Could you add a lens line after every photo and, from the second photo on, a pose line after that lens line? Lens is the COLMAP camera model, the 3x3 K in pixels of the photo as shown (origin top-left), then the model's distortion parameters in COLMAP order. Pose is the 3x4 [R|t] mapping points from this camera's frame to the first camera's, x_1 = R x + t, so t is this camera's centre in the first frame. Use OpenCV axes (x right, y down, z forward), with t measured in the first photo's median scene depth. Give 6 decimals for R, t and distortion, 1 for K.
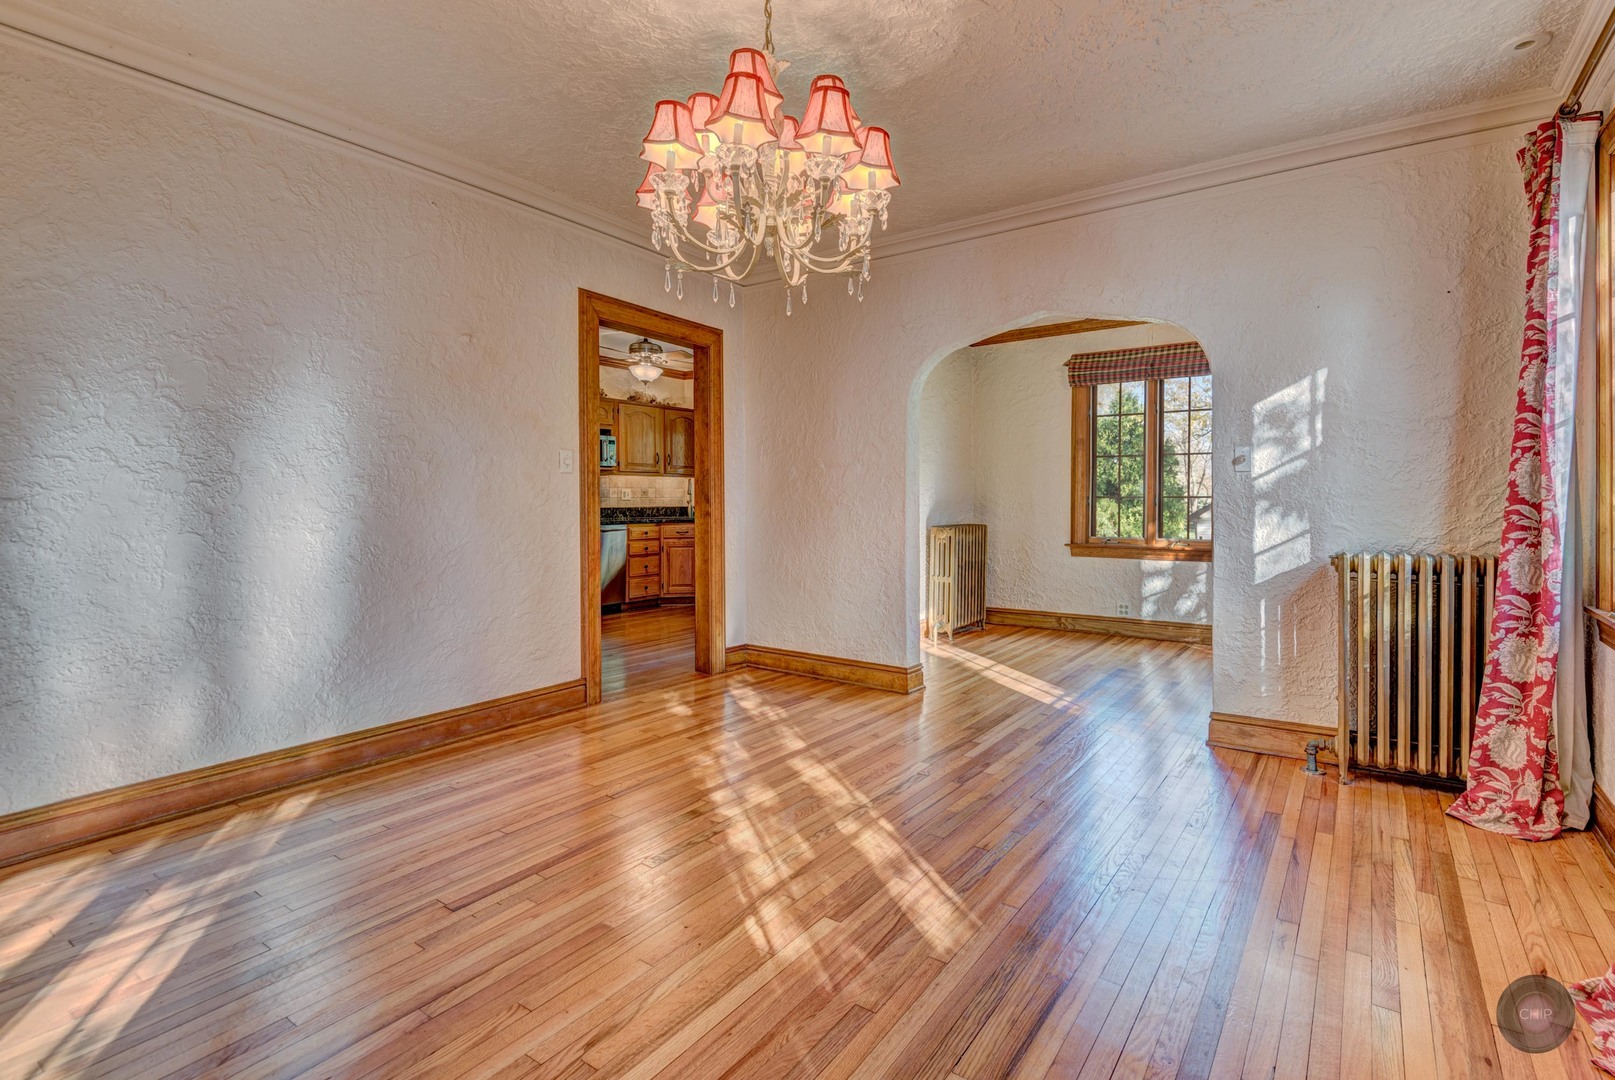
lens RADIAL K [[760.3, 0, 802.5], [0, 760.3, 498.5], [0, 0, 1]] dist [0.001114, -0.005427]
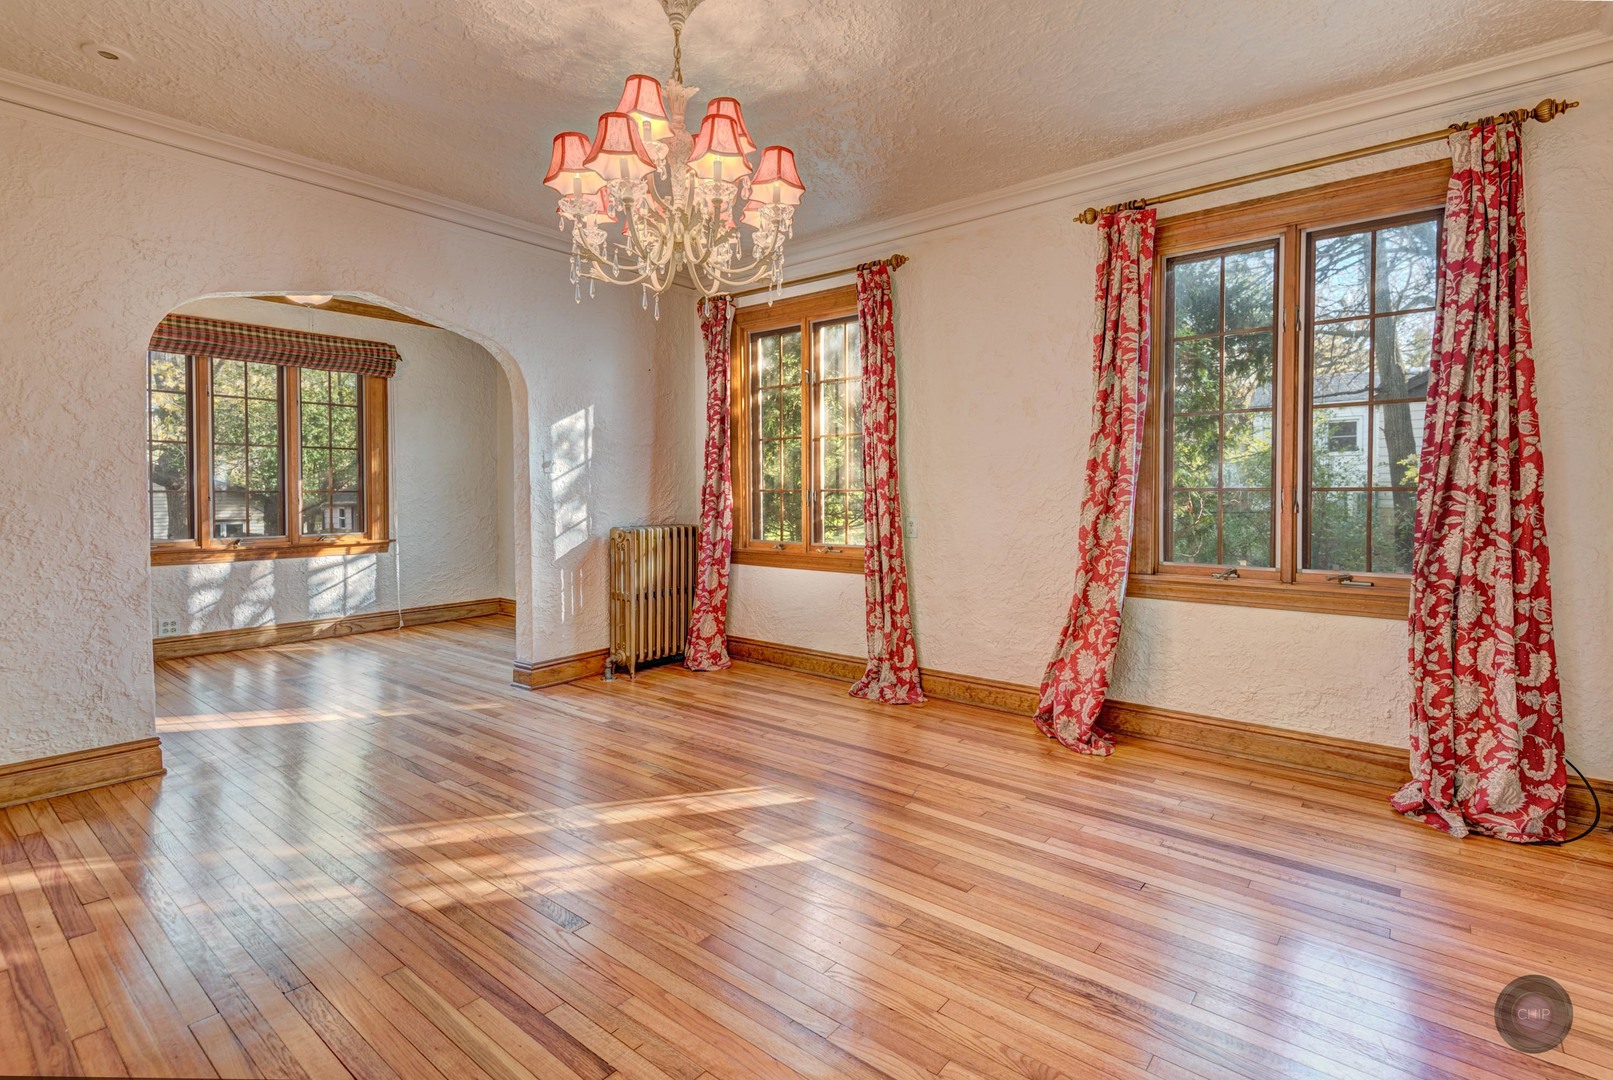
lens RADIAL K [[759.3, 0, 811.5], [0, 759.3, 488.8], [0, 0, 1]] dist [0.001114, -0.005427]
pose [[0.049509, 0.005972, 0.998756, -0.737299], [0.000112, 0.999982, -0.005984, -0.000824], [-0.998774, 0.000408, 0.049508, 0.508077]]
